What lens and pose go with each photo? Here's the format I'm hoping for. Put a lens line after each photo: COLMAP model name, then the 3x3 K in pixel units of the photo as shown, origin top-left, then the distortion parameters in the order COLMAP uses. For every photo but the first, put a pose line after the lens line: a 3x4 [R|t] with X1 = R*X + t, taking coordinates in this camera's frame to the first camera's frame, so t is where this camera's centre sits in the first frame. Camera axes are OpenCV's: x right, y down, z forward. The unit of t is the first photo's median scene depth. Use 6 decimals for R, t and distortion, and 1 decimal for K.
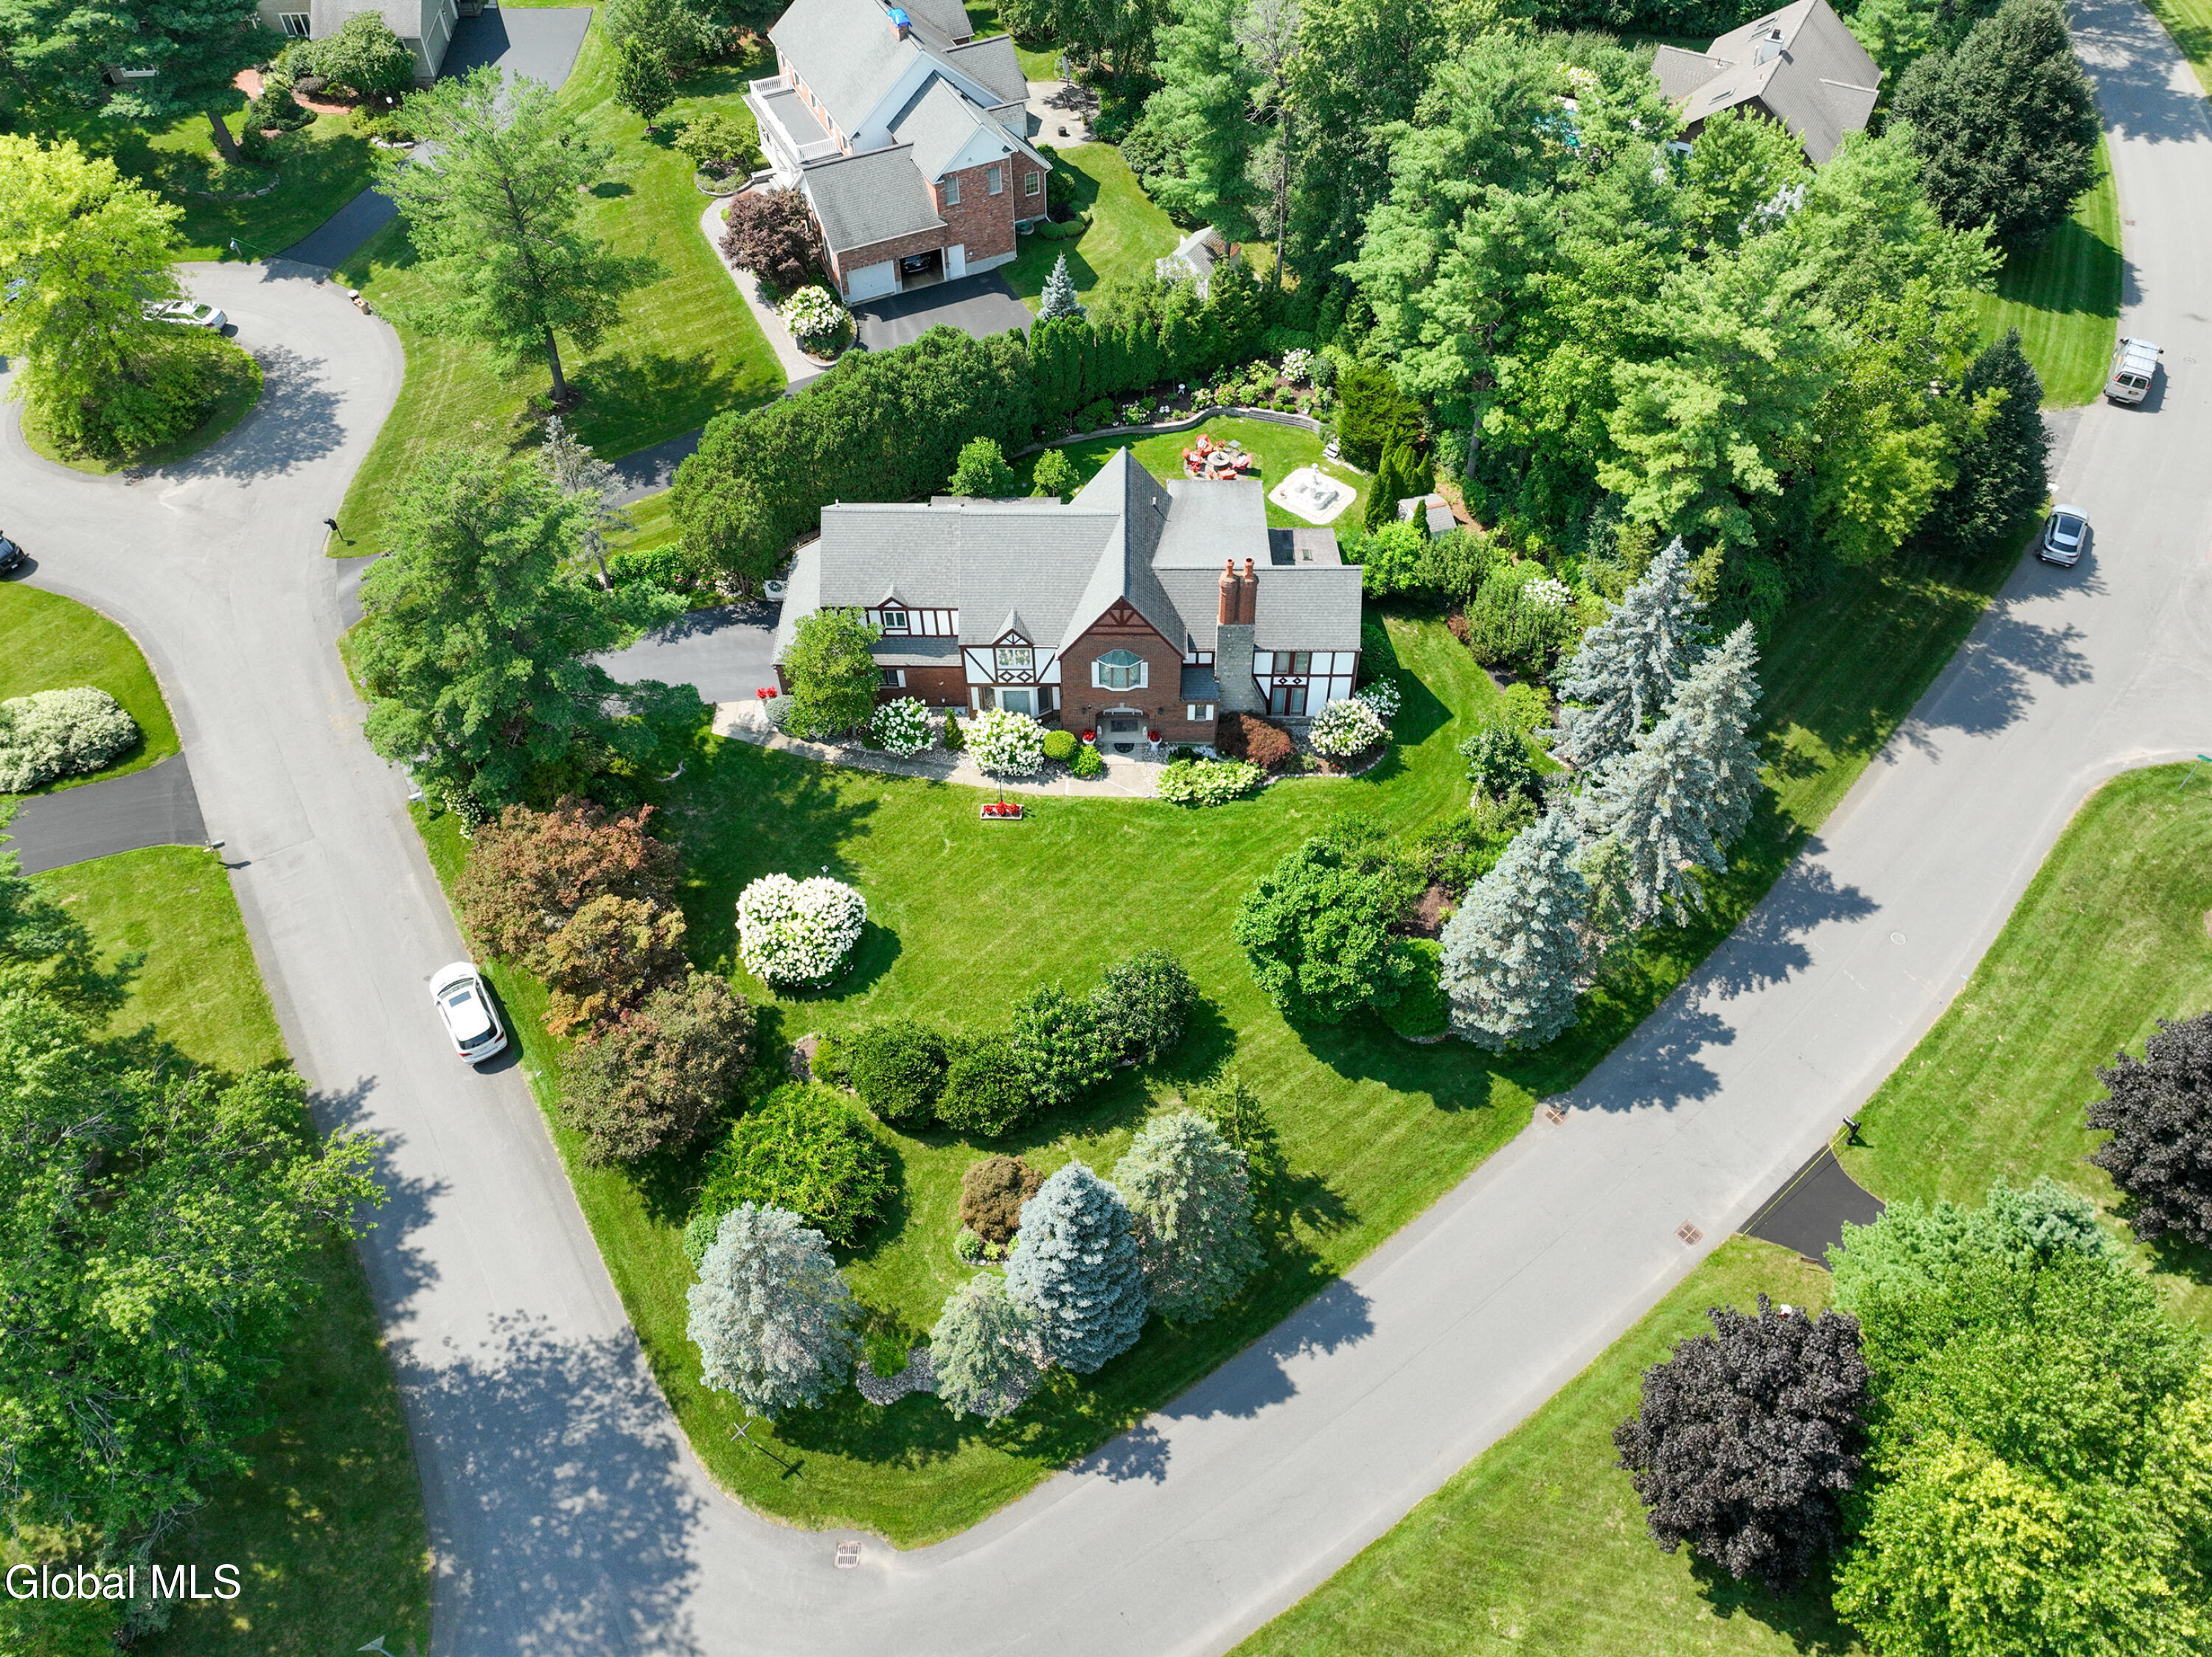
lens RADIAL K [[1675.8, 0, 1120.0], [0, 1675.8, 828.6], [0, 0, 1]] dist [0.007659, 0.004238]
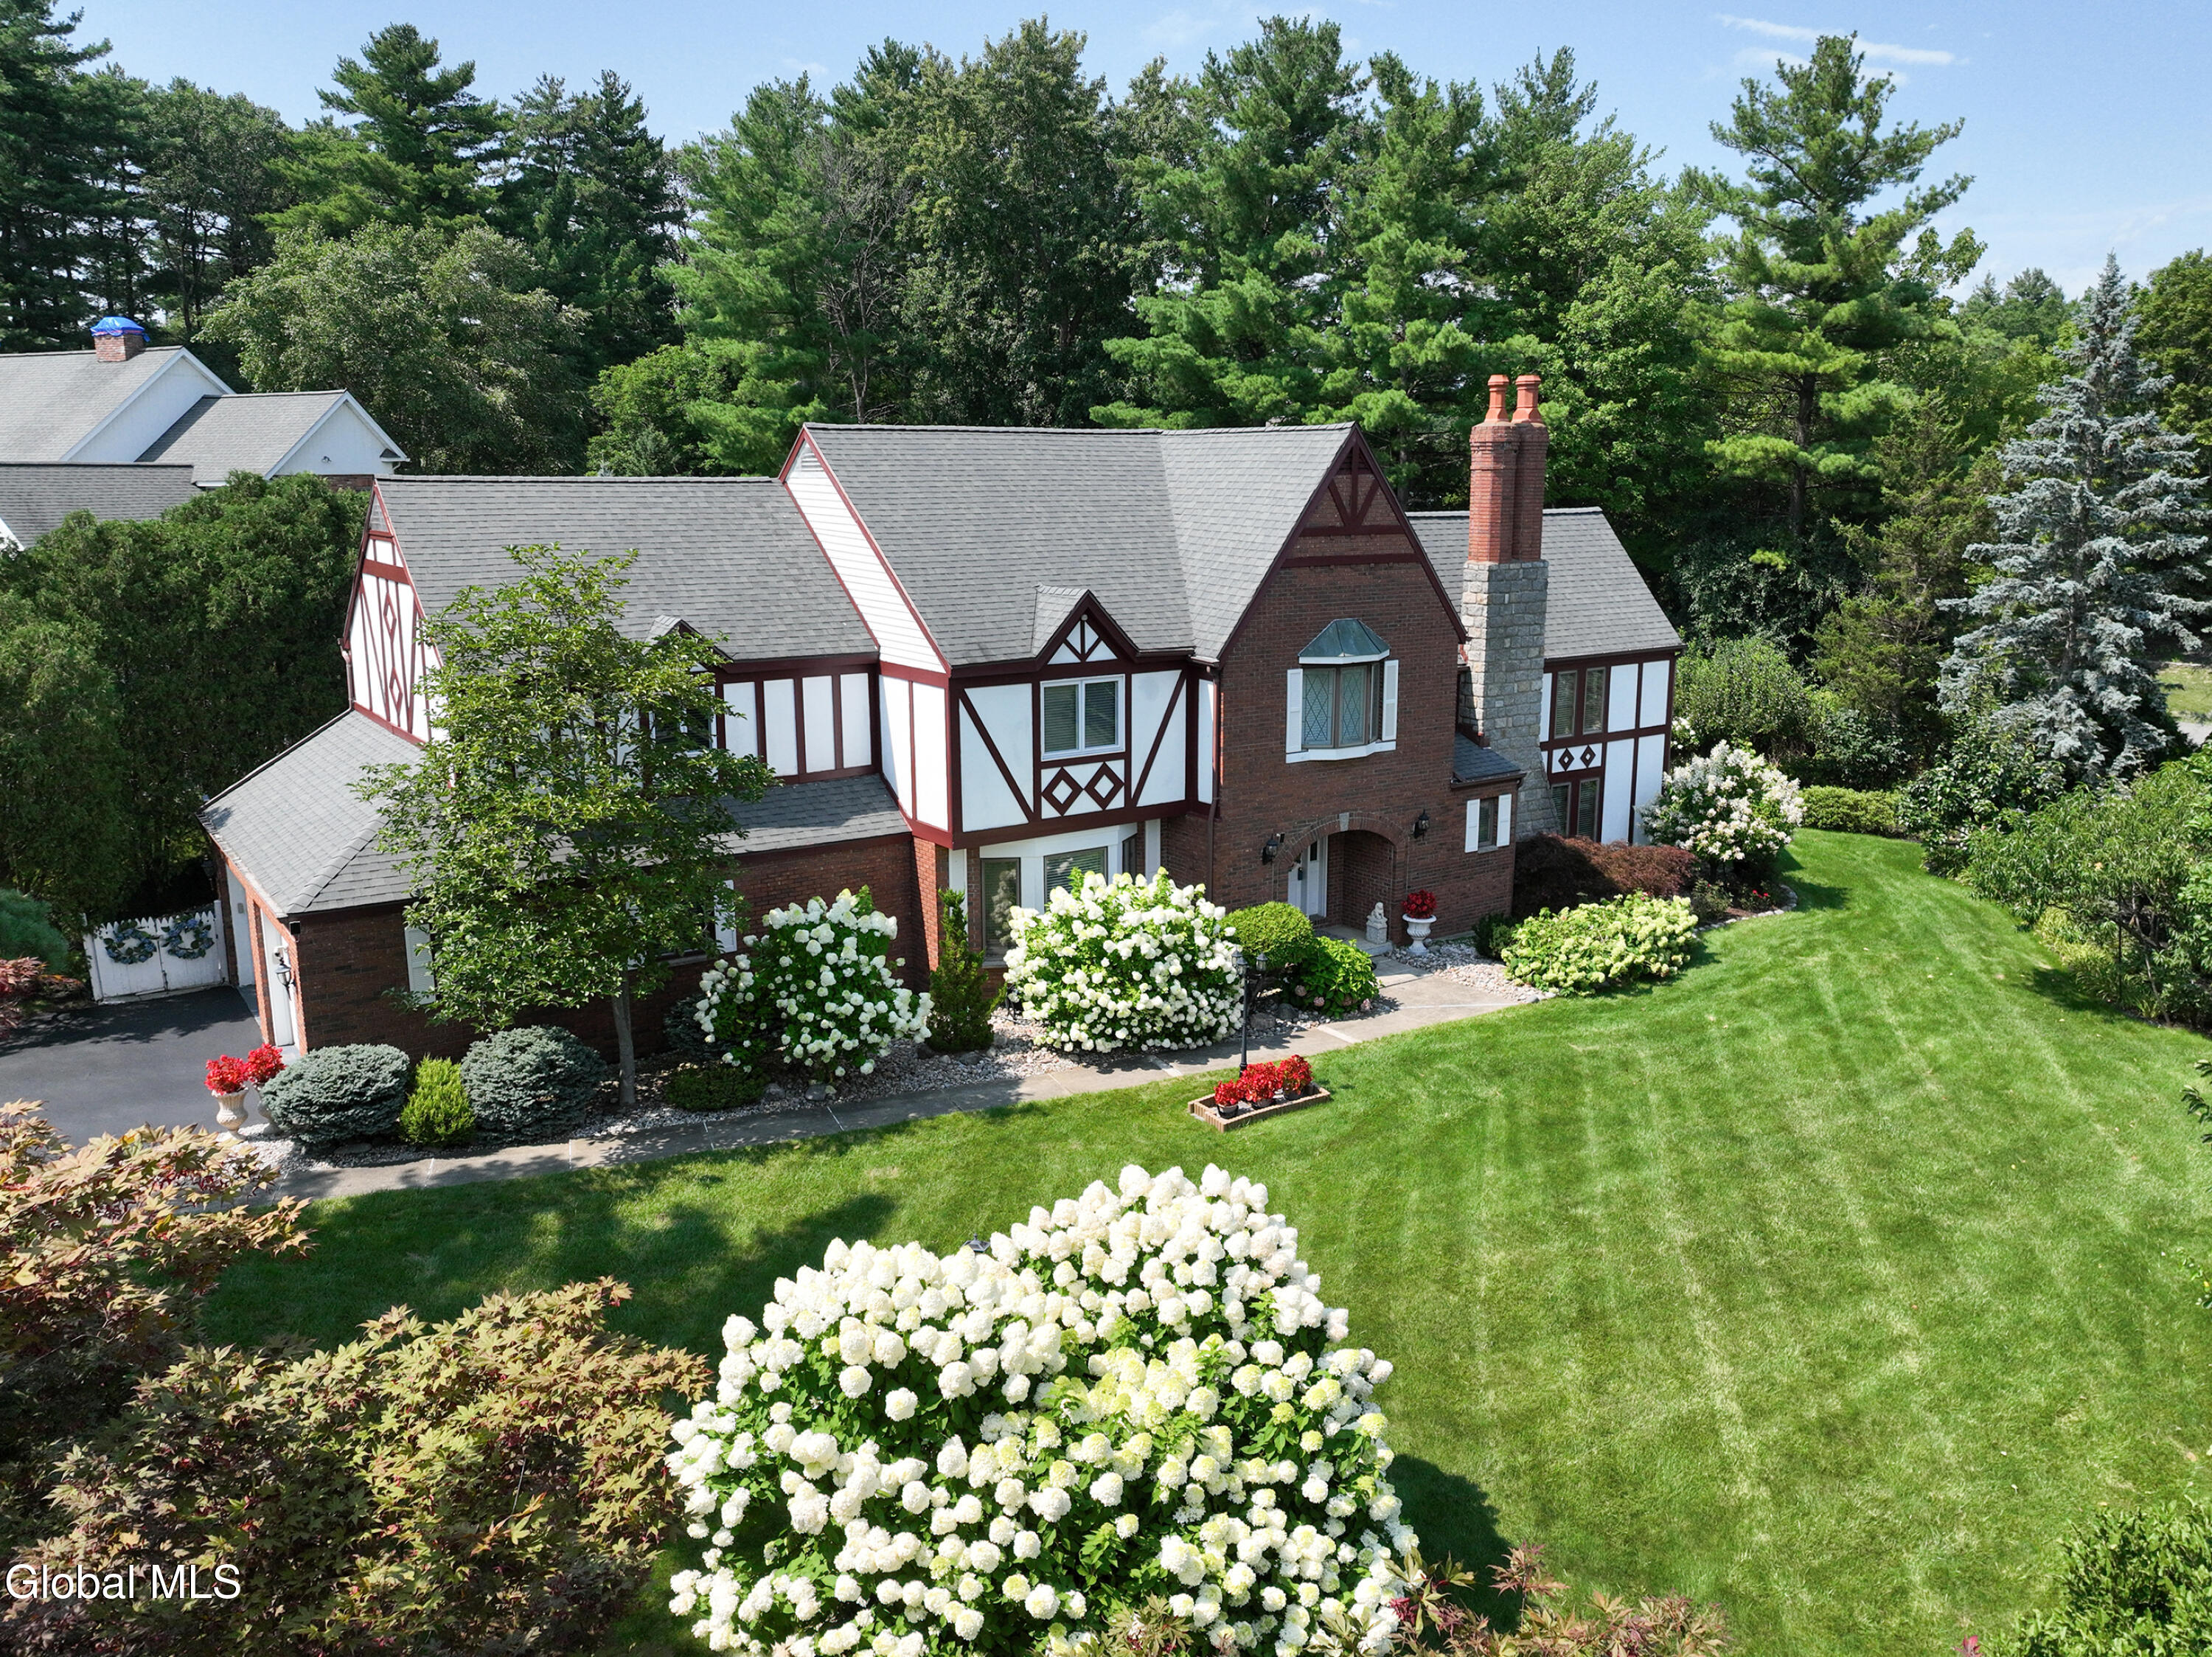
lens RADIAL K [[1681.7, 0, 1125.5], [0, 1681.7, 823.2], [0, 0, 1]] dist [0.005456, -0.003228]
pose [[0.812787, -0.118815, 0.570316, -0.253752], [0.445592, 0.757422, -0.477242, 0.084907], [-0.375267, 0.642024, 0.668566, 0.761723]]
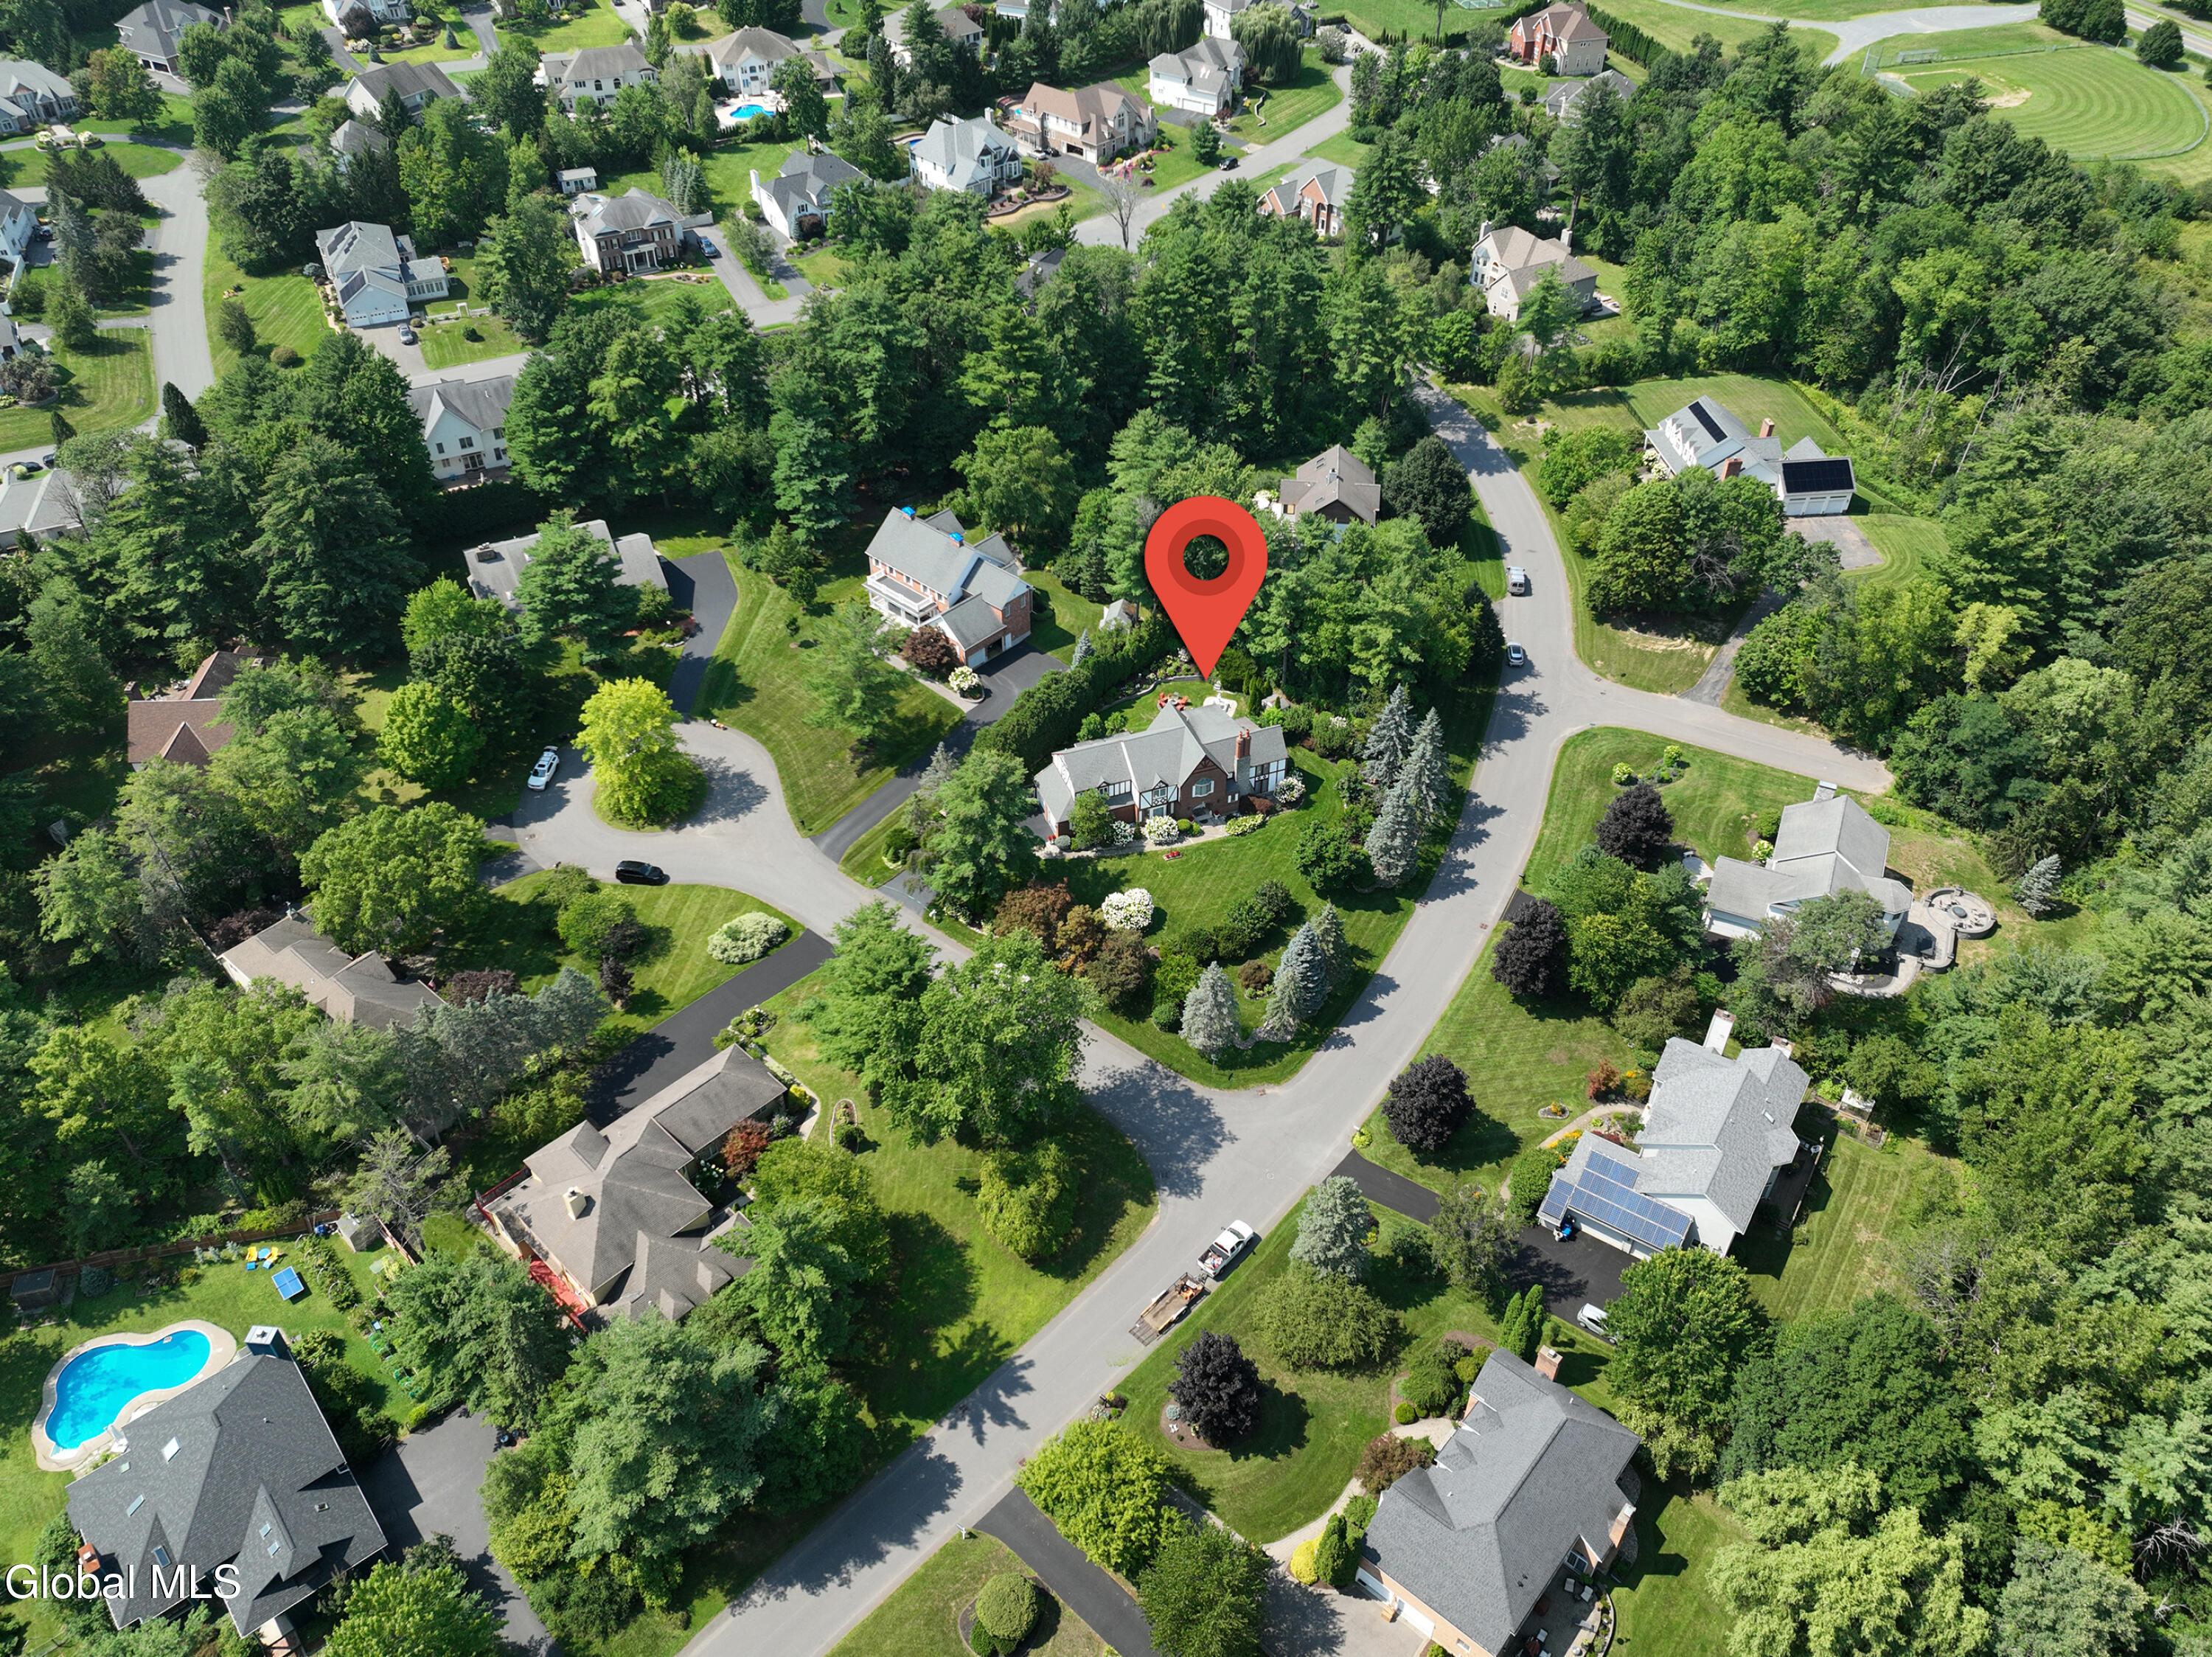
lens RADIAL K [[1711.3, 0, 1160.8], [0, 1711.3, 827.8], [0, 0, 1]] dist [0.002394, 0.000832]
pose [[0.921801, -0.239777, 0.304615, -0.802241], [0.284421, 0.952236, -0.111141, 0.212809], [-0.263417, 0.189089, 0.945969, -1.277741]]
